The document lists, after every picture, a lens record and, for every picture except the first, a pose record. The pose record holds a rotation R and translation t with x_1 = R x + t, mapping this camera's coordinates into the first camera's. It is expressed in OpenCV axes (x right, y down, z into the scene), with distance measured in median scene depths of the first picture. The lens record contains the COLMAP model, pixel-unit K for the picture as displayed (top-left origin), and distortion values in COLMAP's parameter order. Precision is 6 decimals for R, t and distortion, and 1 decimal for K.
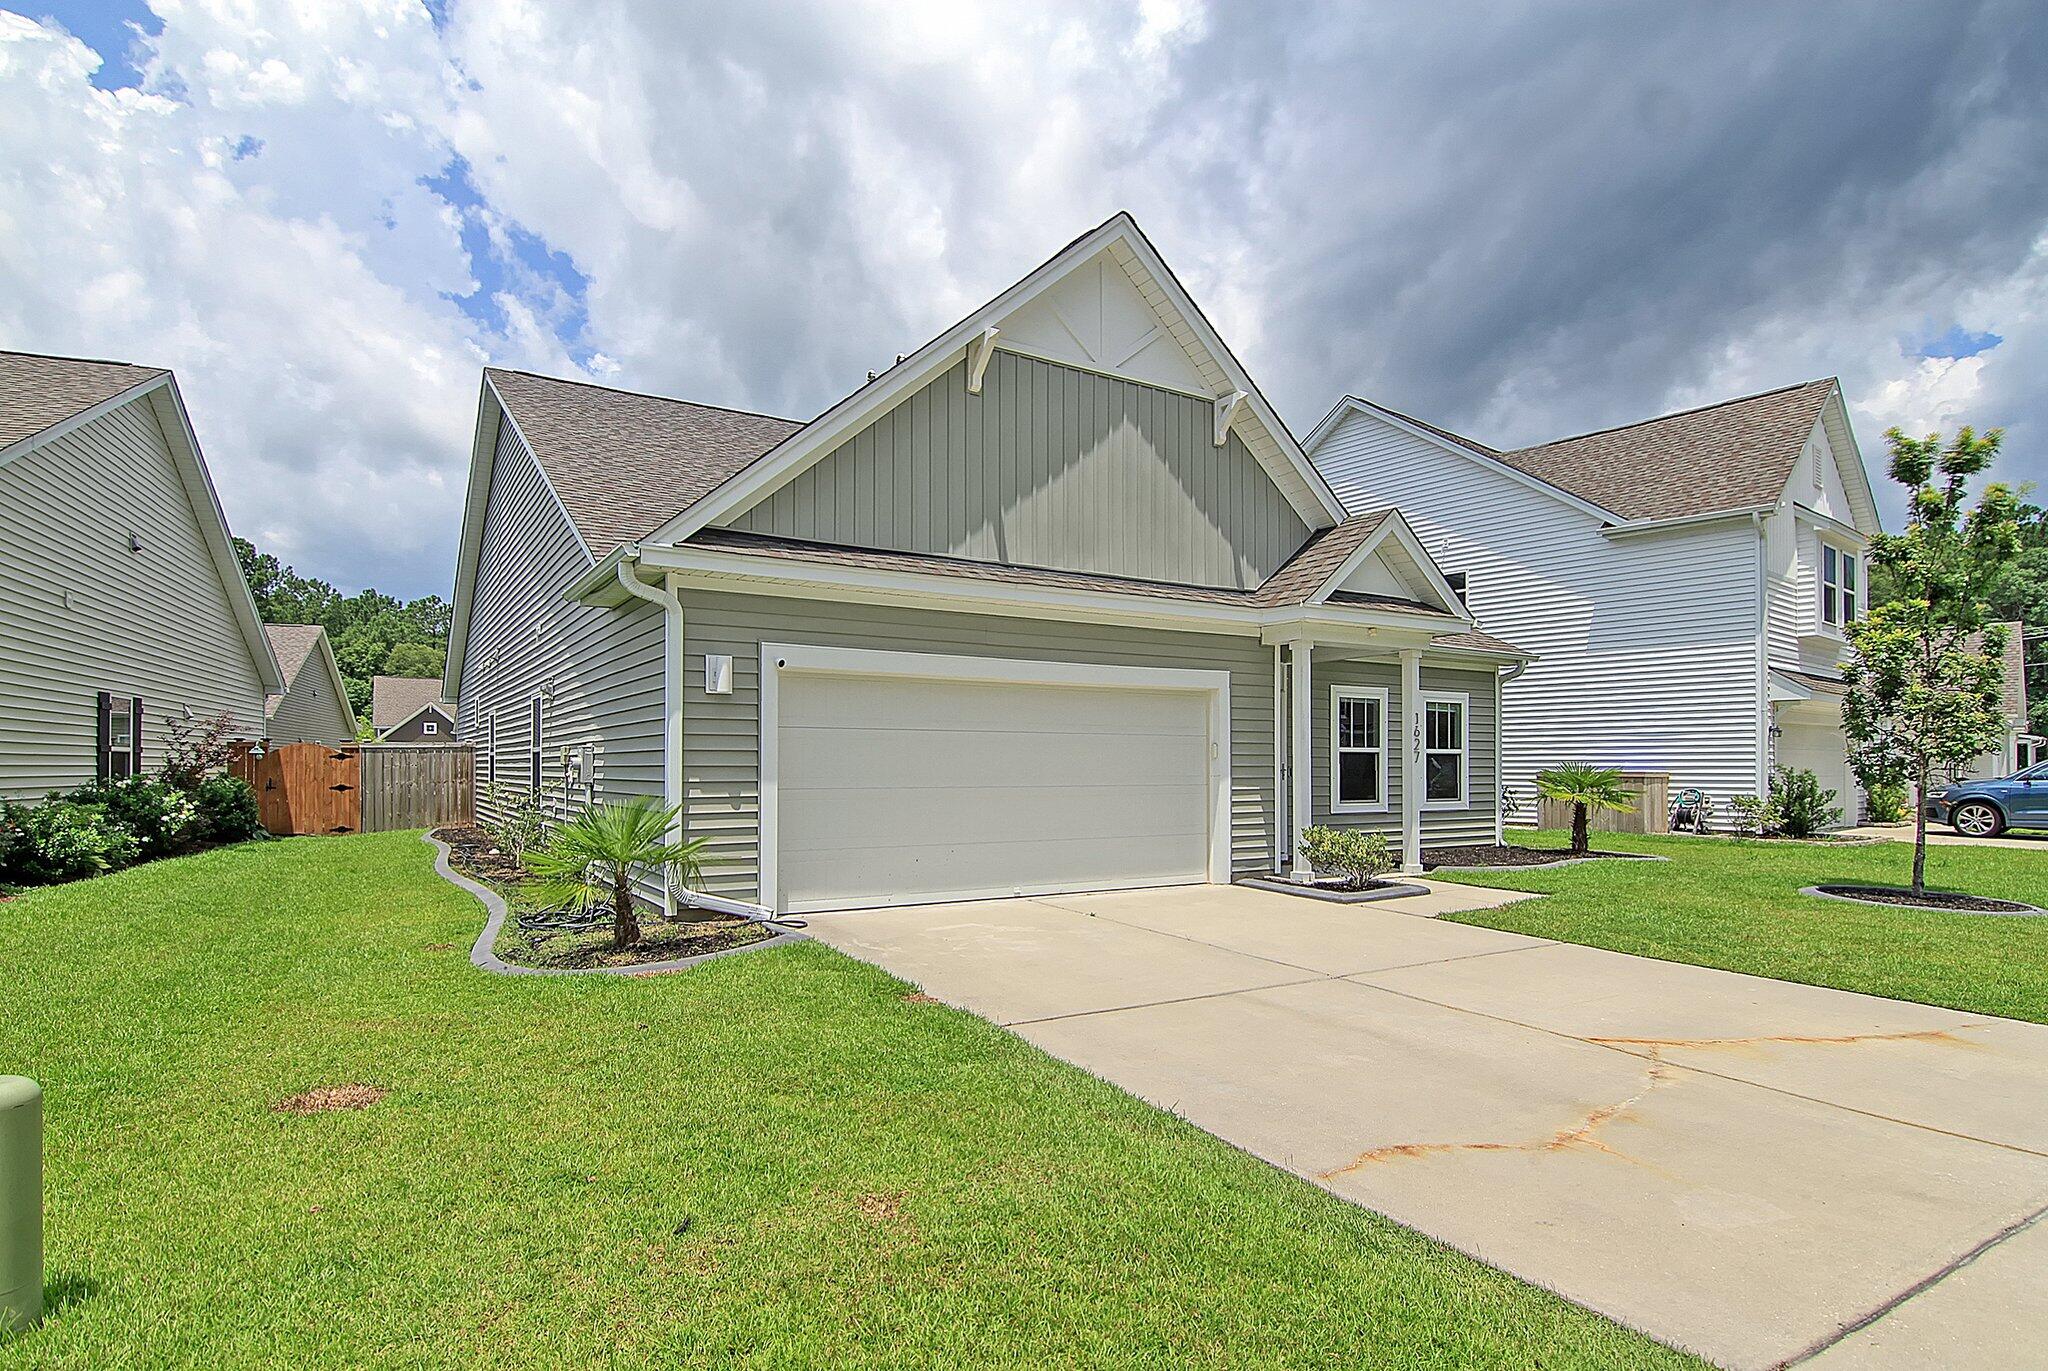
lens RADIAL K [[1066.8, 0, 1028.1], [0, 1066.8, 743.0], [0, 0, 1]] dist [0.001370, 0.000780]
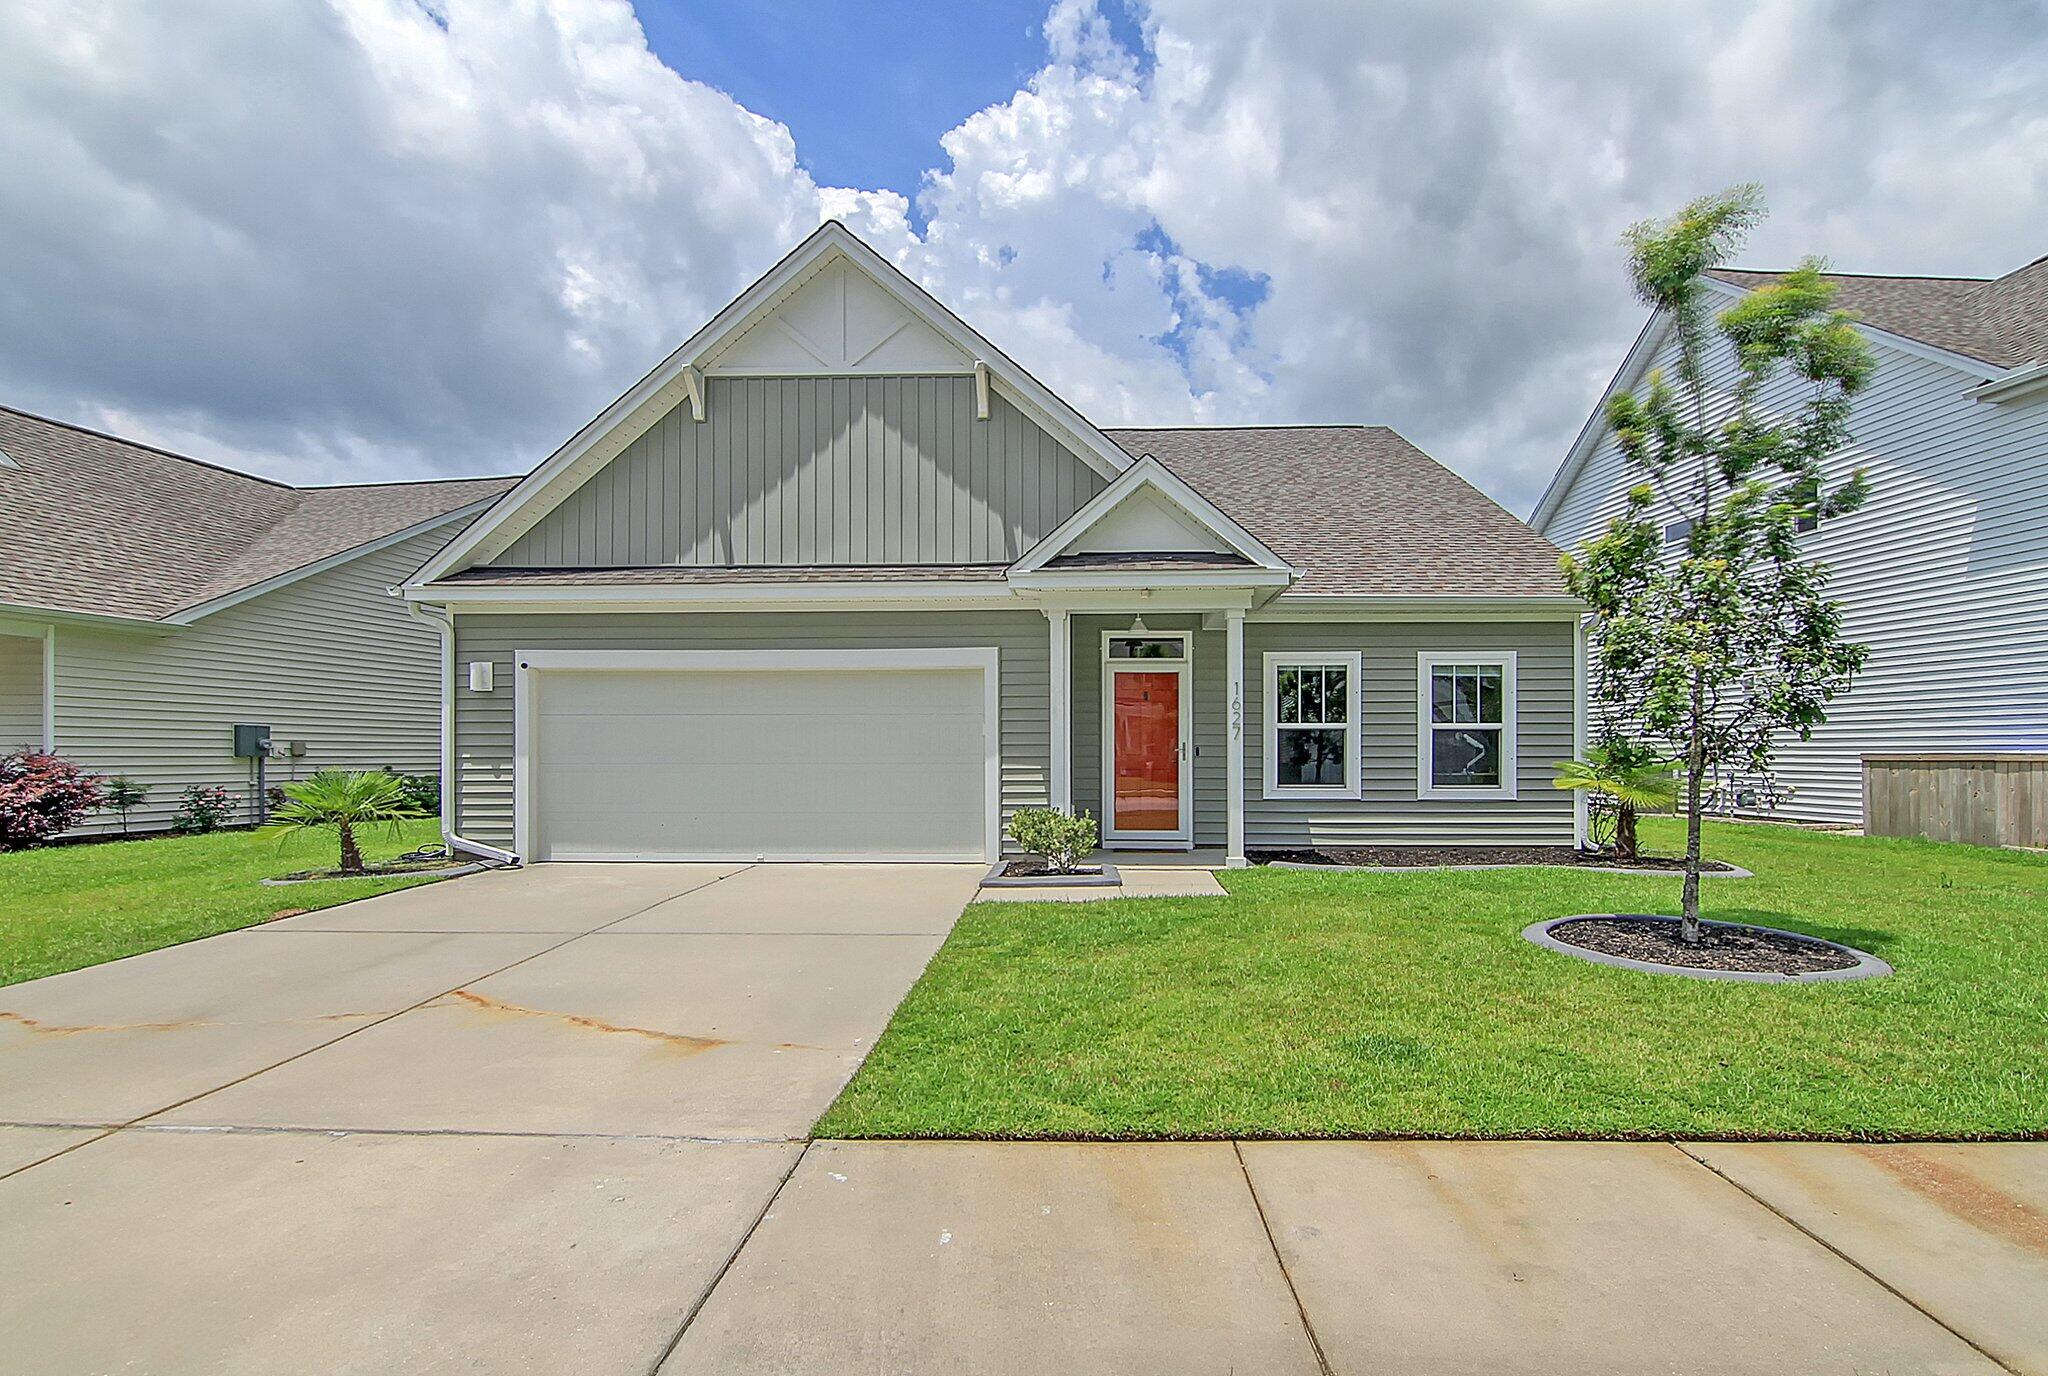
lens RADIAL K [[1066.8, 0, 1028.1], [0, 1066.8, 745.5], [0, 0, 1]] dist [0.001370, 0.000780]
pose [[0.833585, -0.005616, -0.552363, 0.760123], [0.013900, 0.999845, 0.010812, 0.012549], [0.552217, -0.016690, 0.833533, 0.201986]]
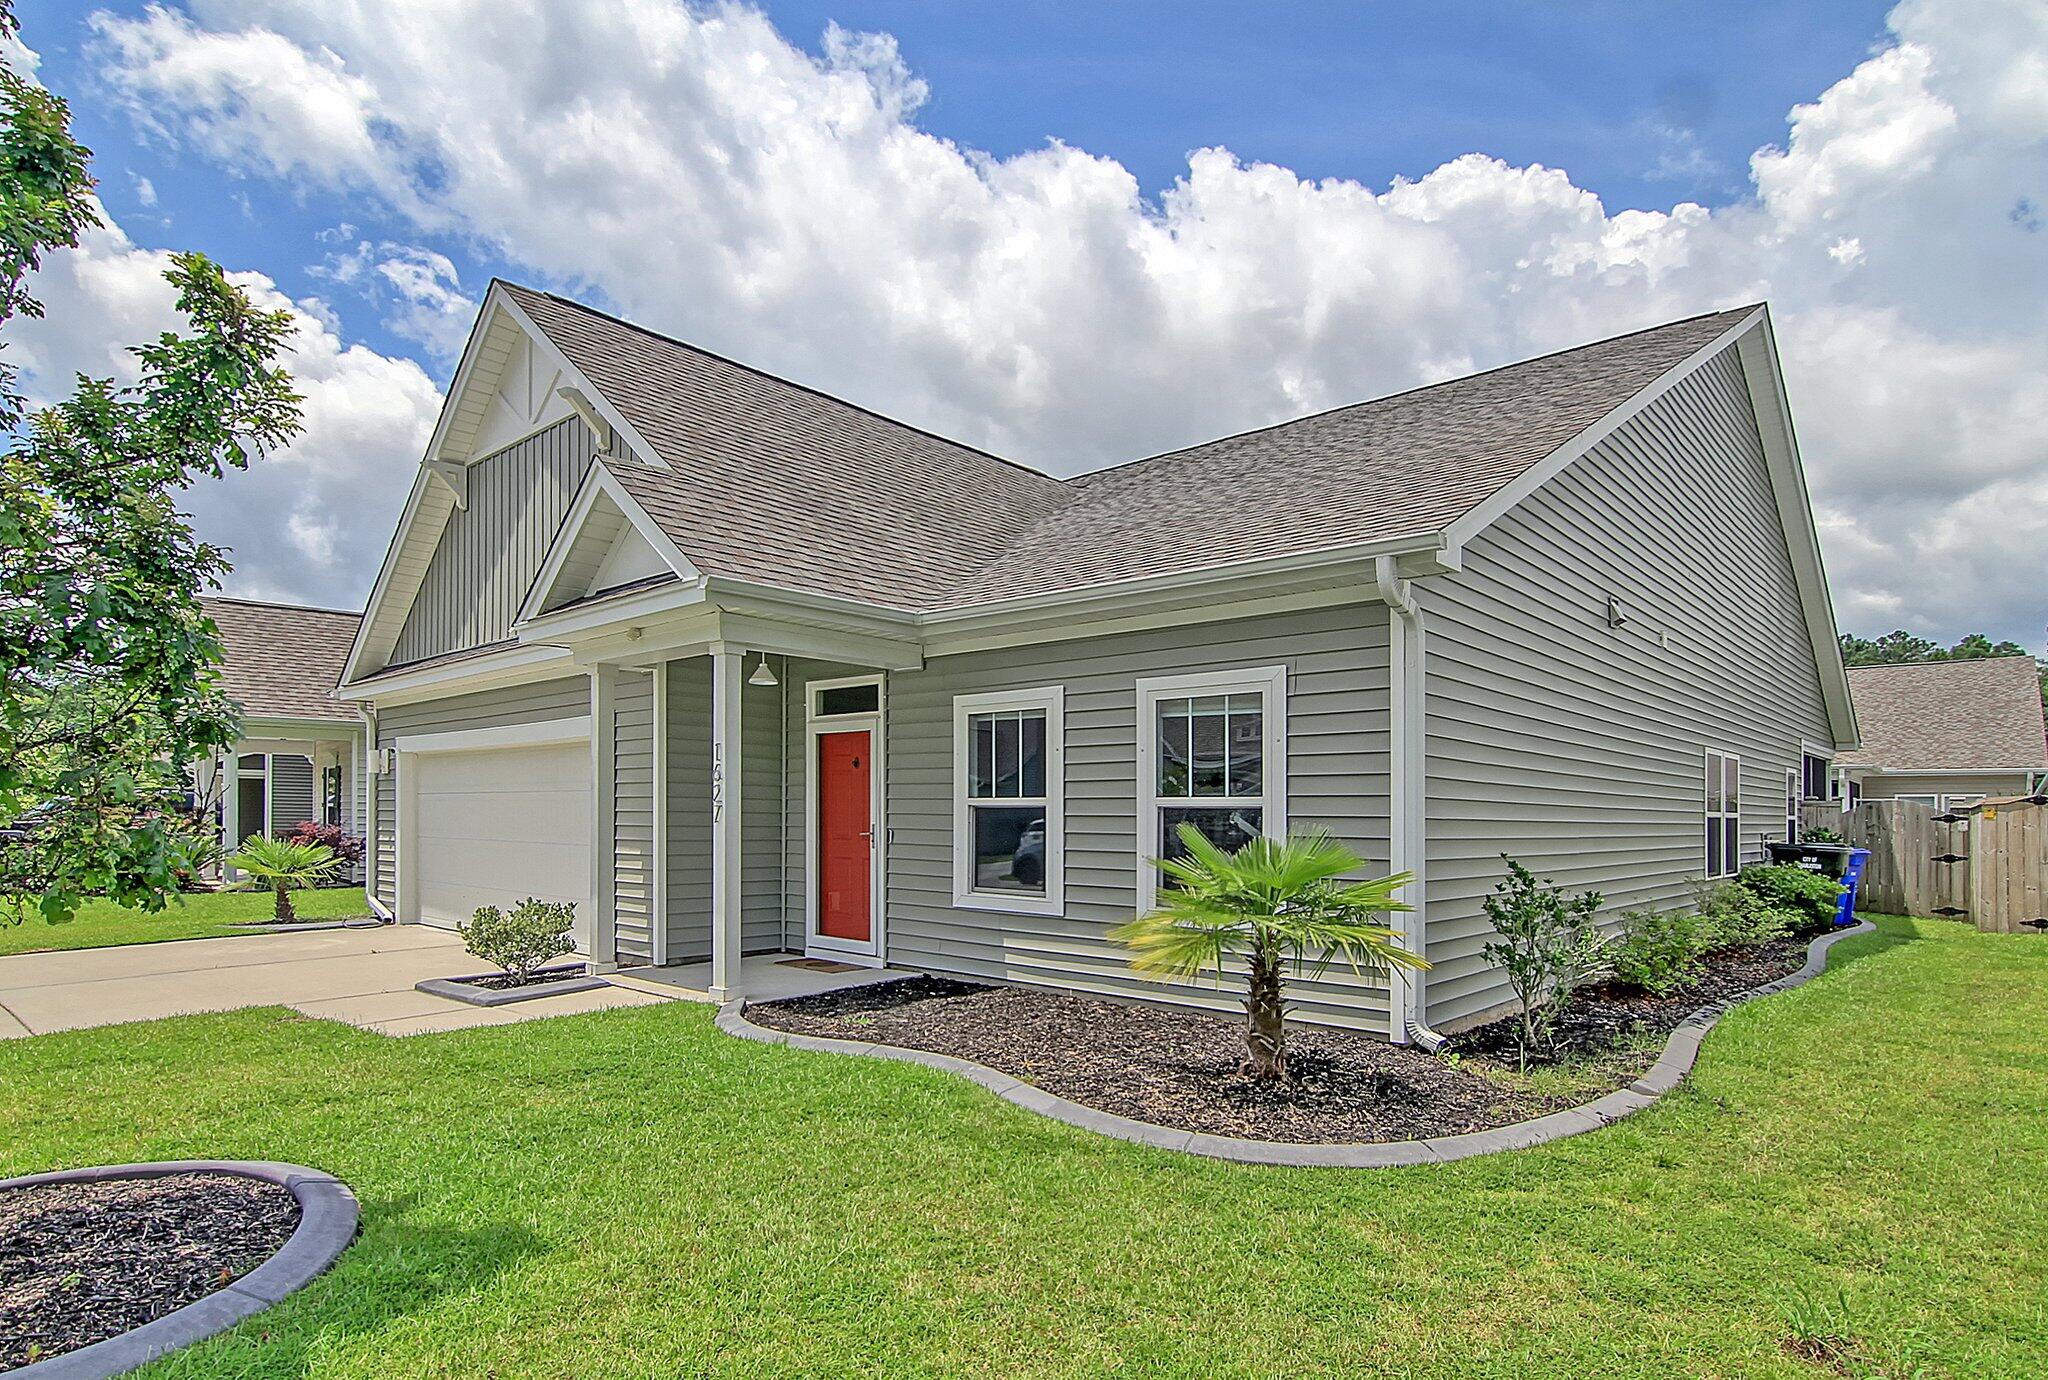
lens RADIAL K [[1064.6, 0, 1024.4], [0, 1064.6, 818.2], [0, 0, 1]] dist [-0.003828, -0.000583]
pose [[0.300068, 0.001477, -0.953917, 1.099418], [0.012136, 0.999912, 0.005366, 0.015900], [0.953841, -0.013187, 0.300024, 1.071628]]
